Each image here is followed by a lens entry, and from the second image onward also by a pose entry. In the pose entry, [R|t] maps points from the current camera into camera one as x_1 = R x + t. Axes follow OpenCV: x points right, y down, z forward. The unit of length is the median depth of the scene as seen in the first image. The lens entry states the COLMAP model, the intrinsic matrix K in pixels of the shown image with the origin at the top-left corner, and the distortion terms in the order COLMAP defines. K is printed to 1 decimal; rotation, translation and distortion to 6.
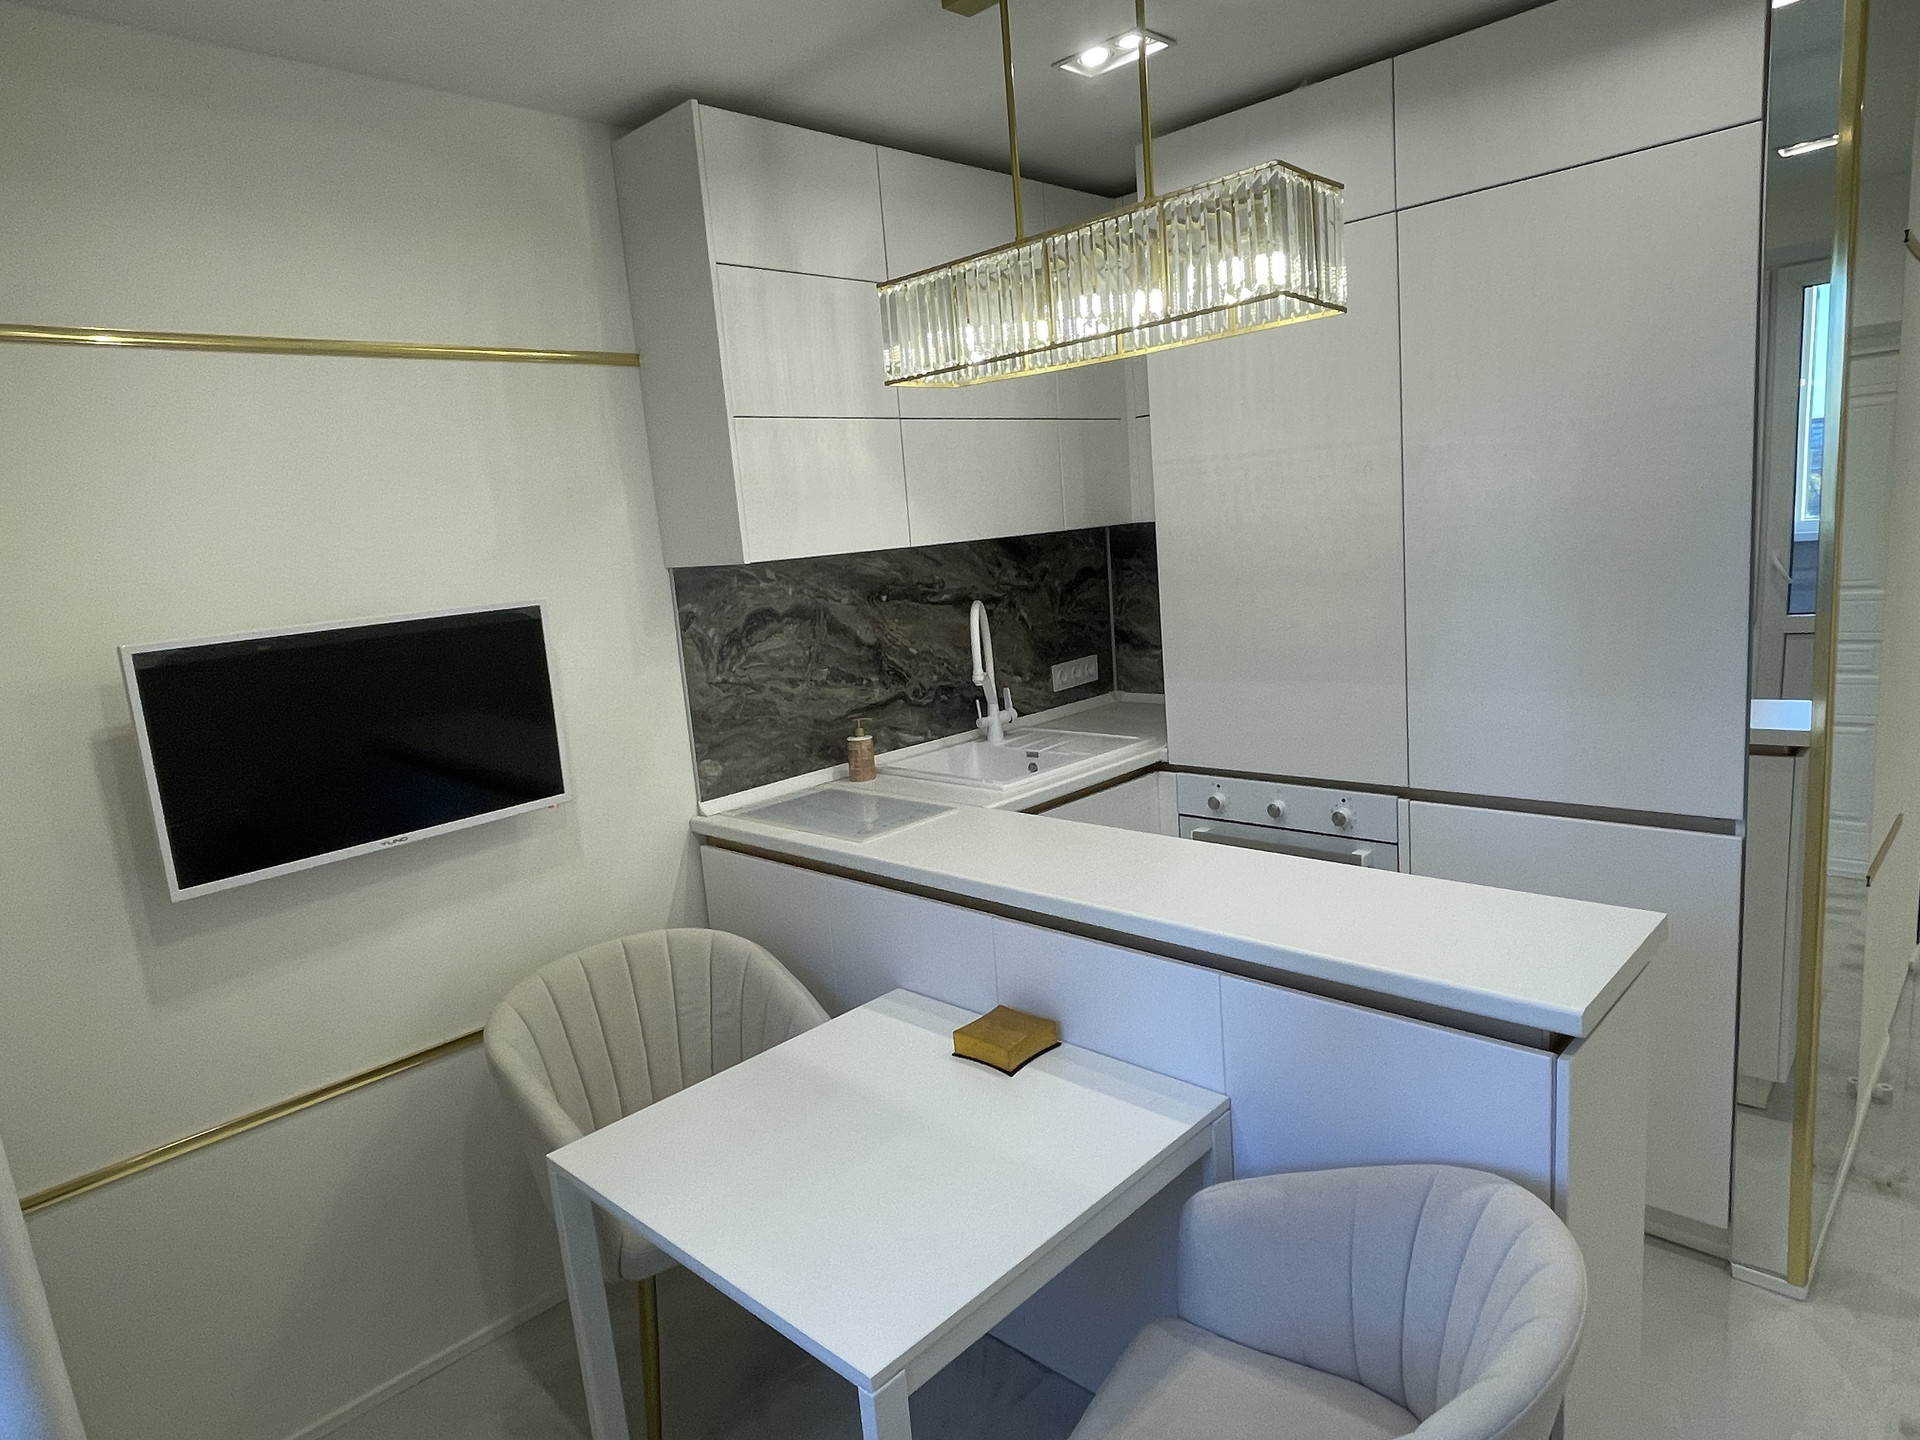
lens RADIAL K [[1156.4, 0, 960.0], [0, 1156.4, 720.0], [0, 0, 1]] dist [-0.002582, 0.000171]
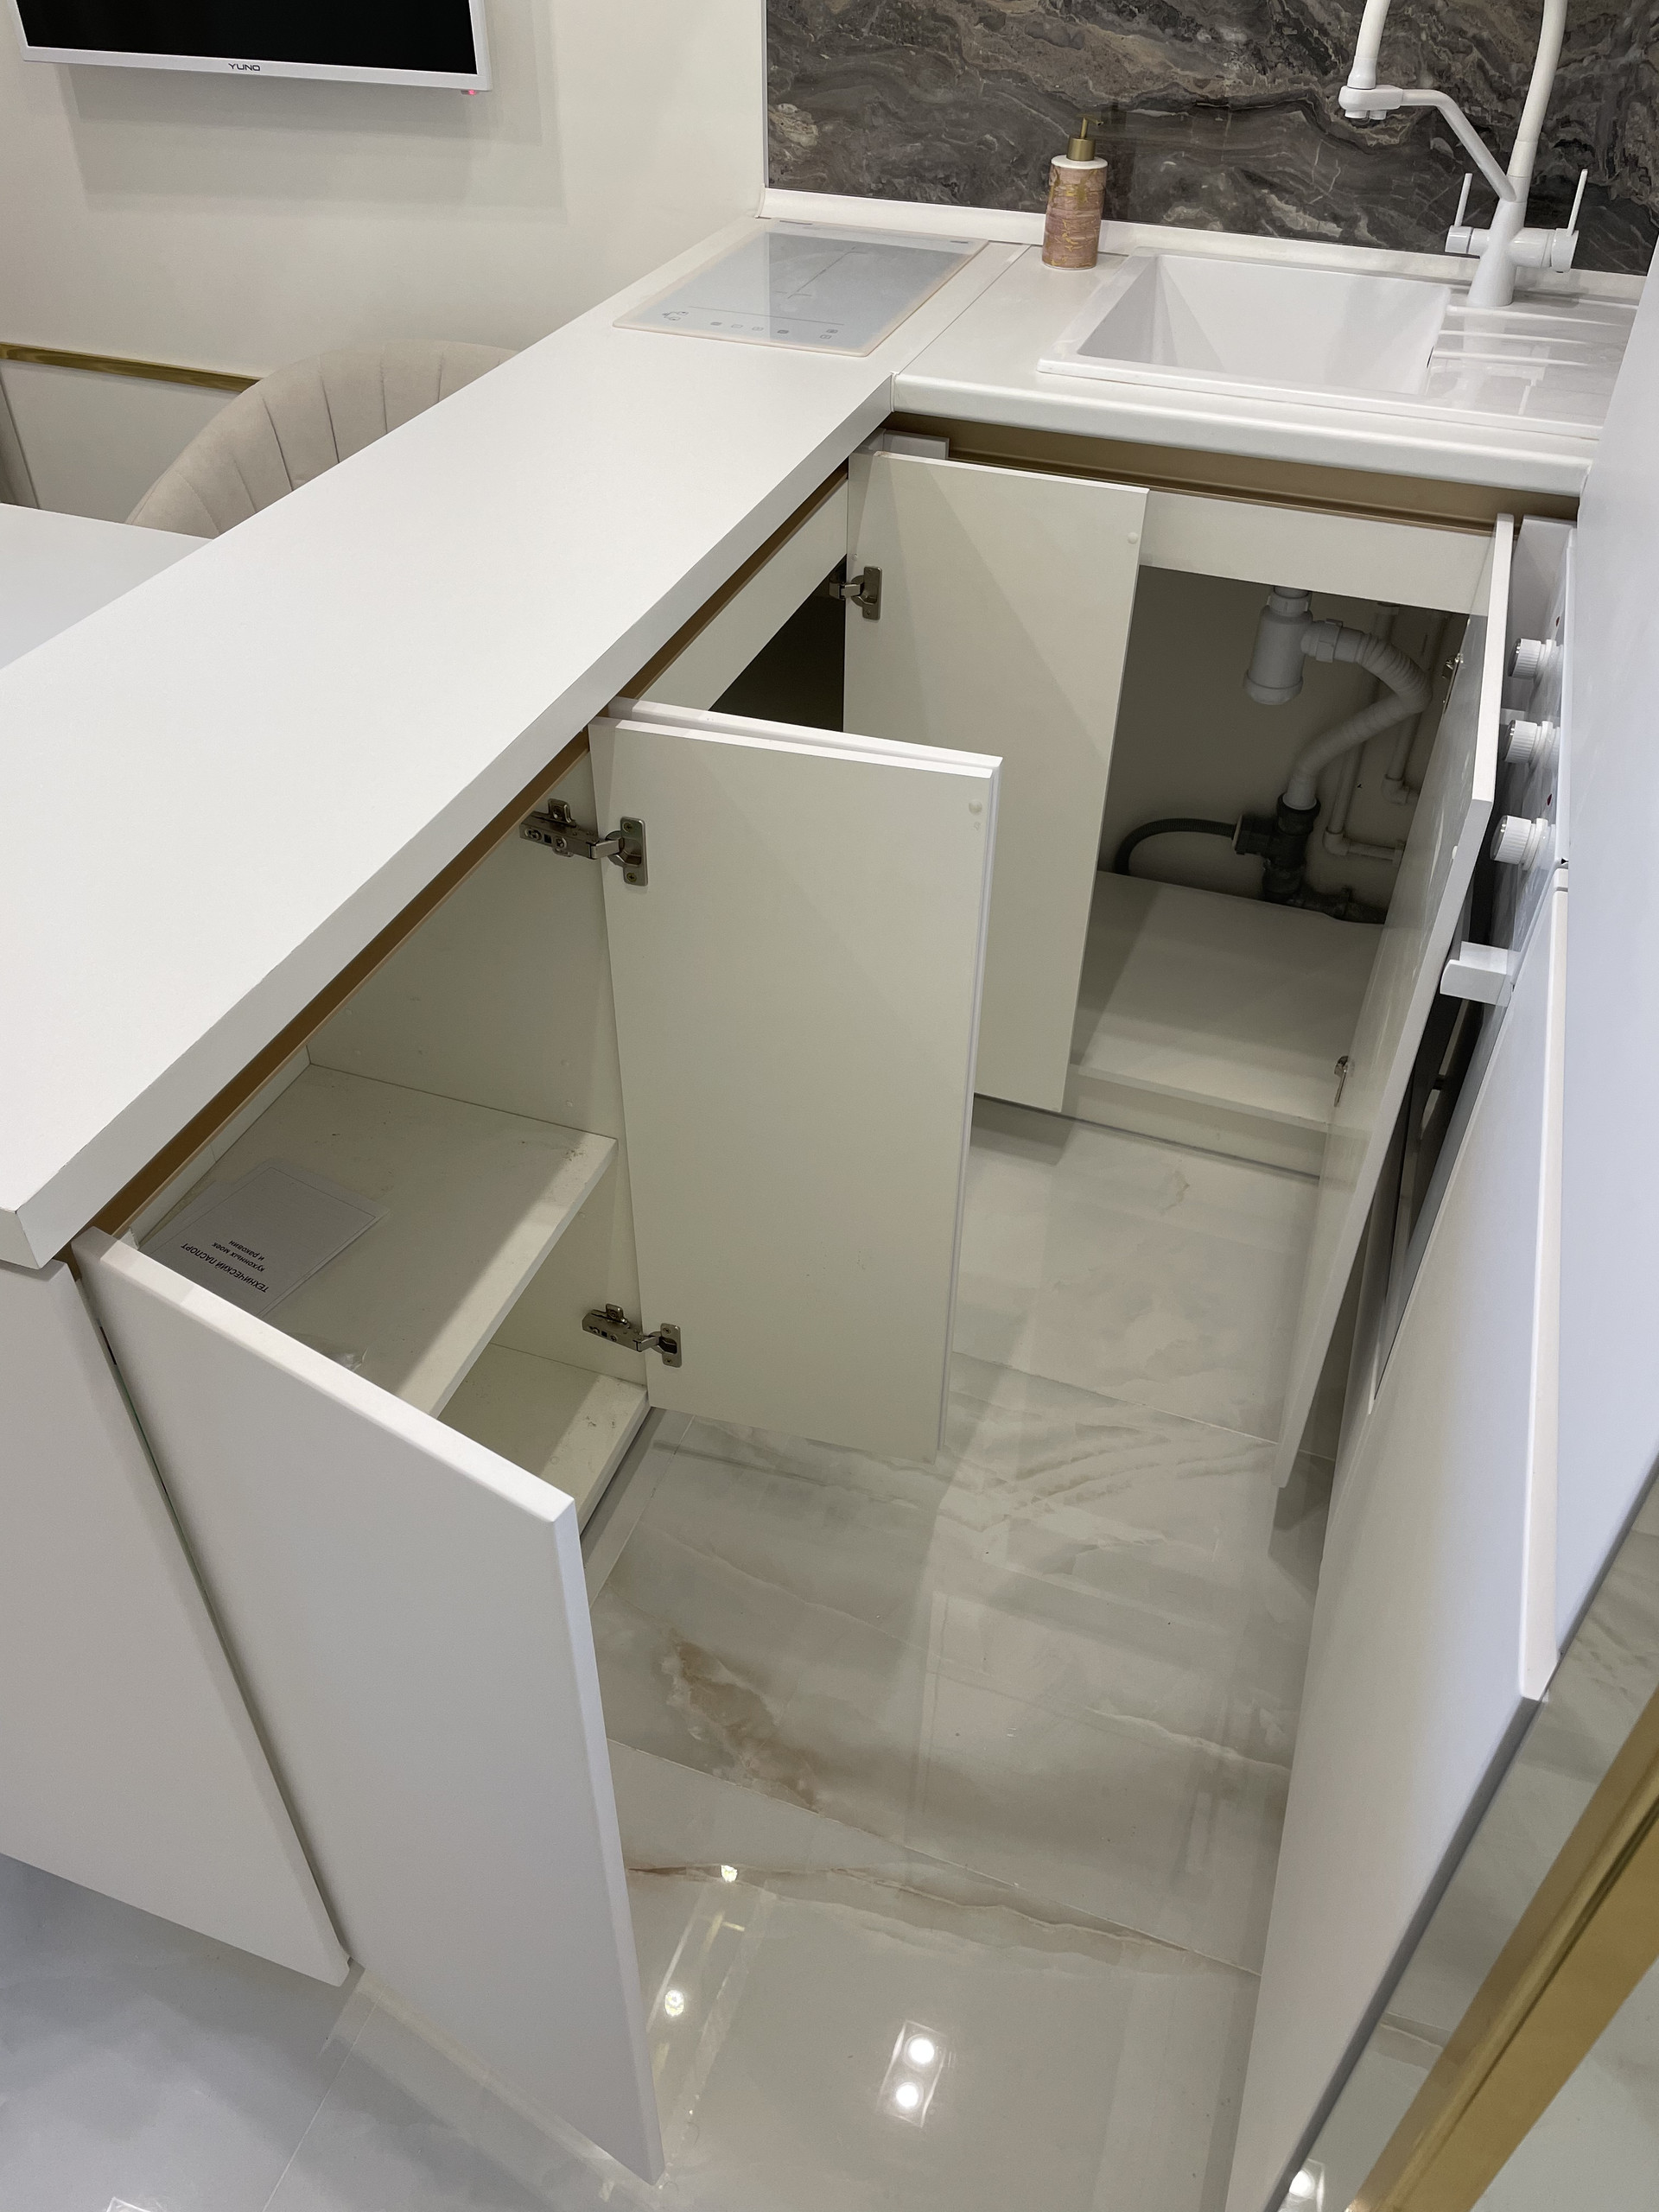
lens RADIAL K [[1688.7, 0, 789.2], [0, 1688.7, 1115.2], [0, 0, 1]] dist [-0.001332, -0.006082]
pose [[0.397581, 0.661898, -0.635469, 0.560993], [-0.196868, 0.737965, 0.645485, -0.118713], [0.896199, -0.131529, 0.423707, 0.570338]]
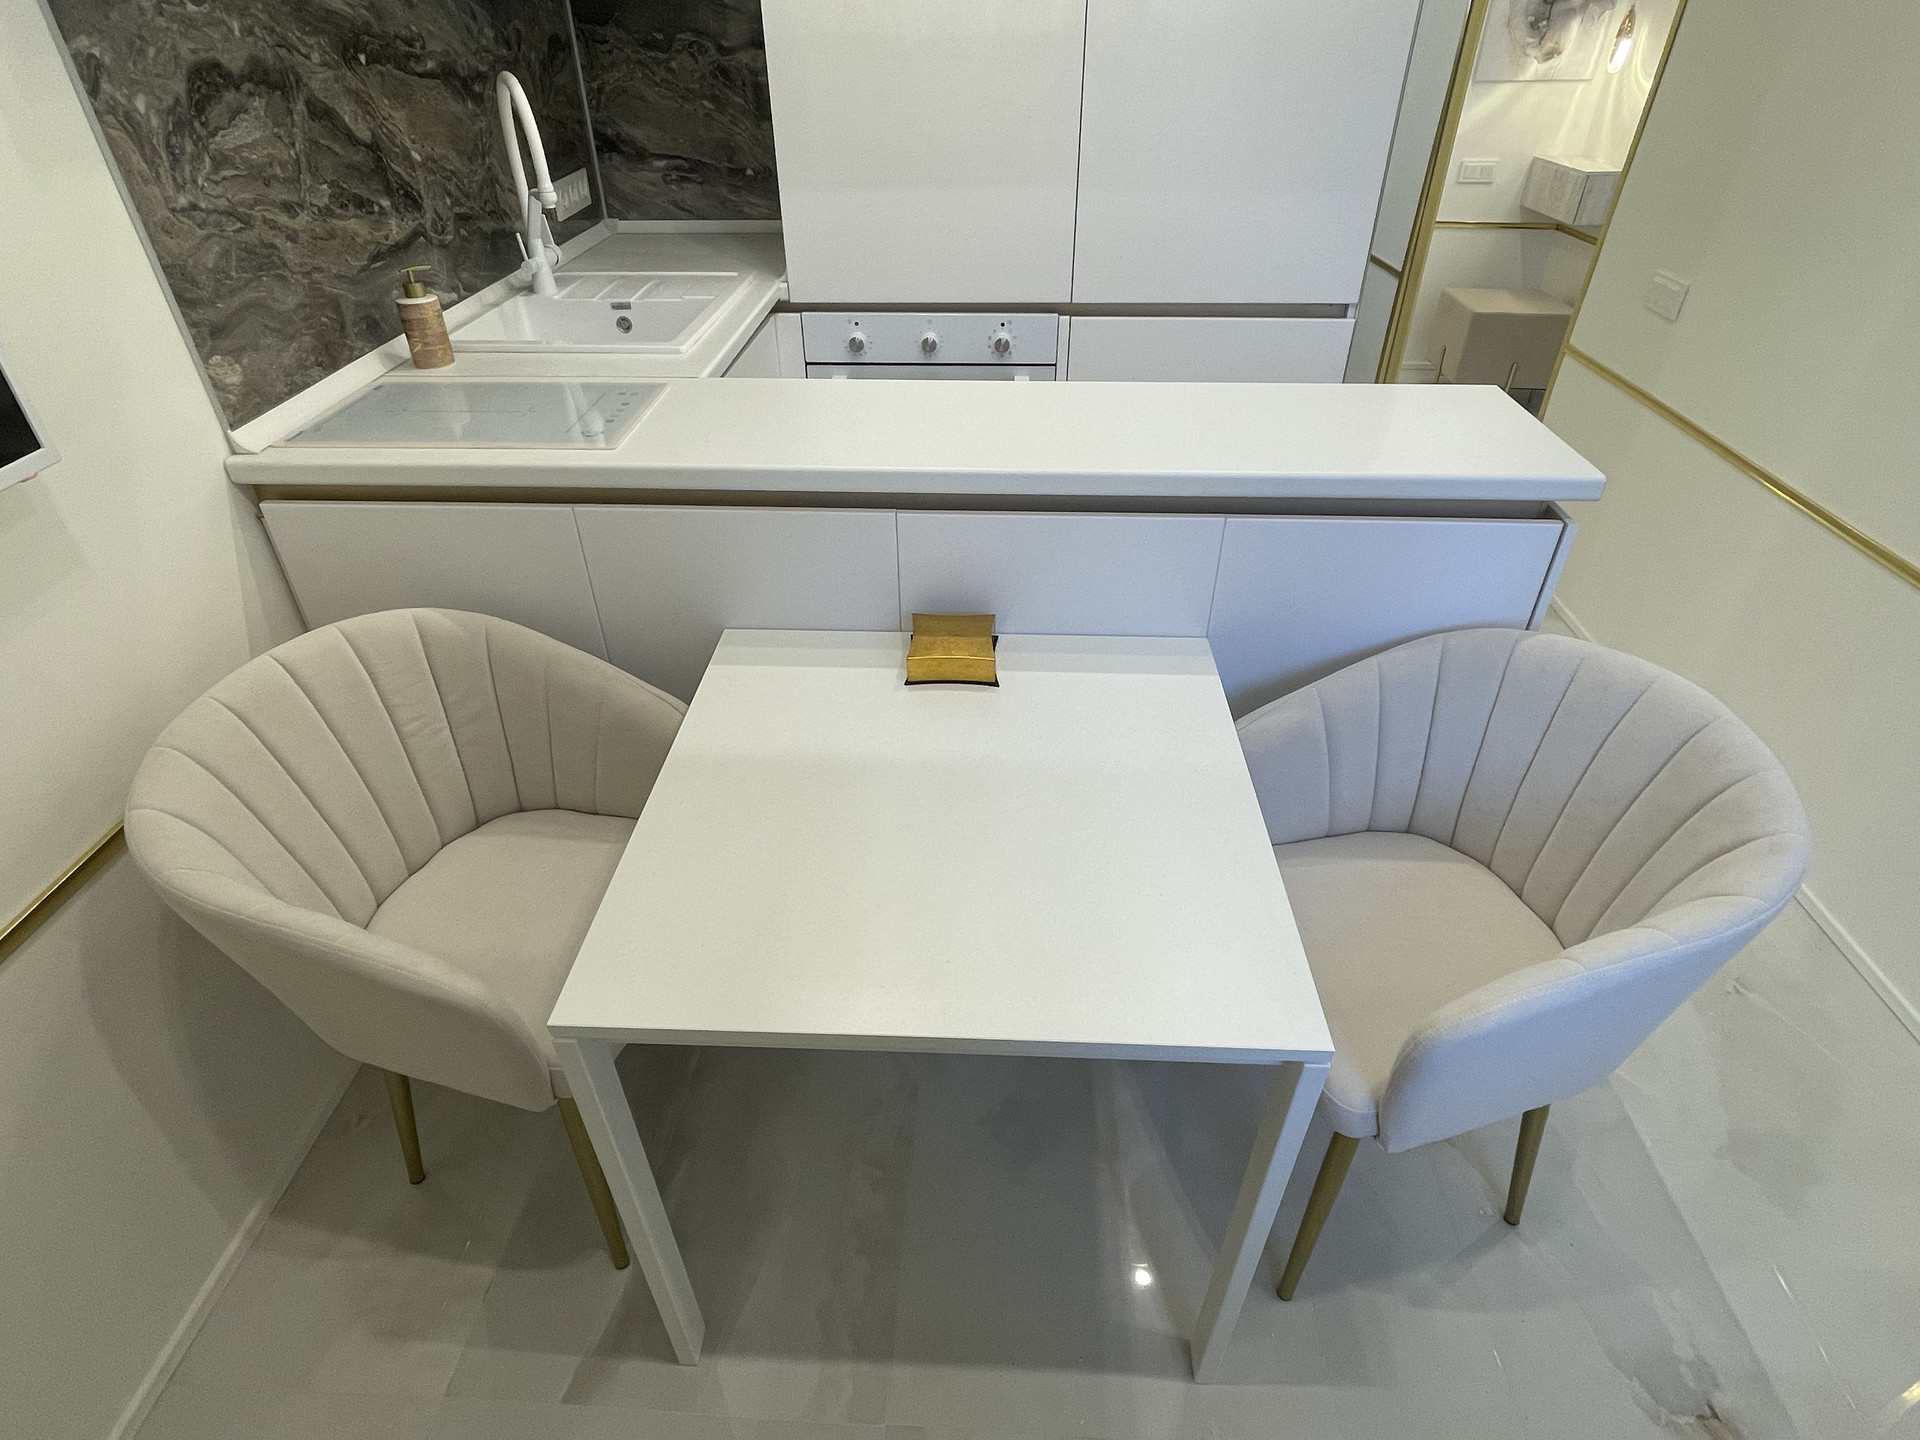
lens RADIAL K [[1003.2, 0, 960.0], [0, 1003.2, 720.0], [0, 0, 1]] dist [-0.003328, 0.002800]
pose [[0.742614, -0.327580, 0.584137, -0.279399], [0.057523, 0.900187, 0.431688, 0.002491], [-0.667245, -0.286976, 0.687335, 0.323190]]
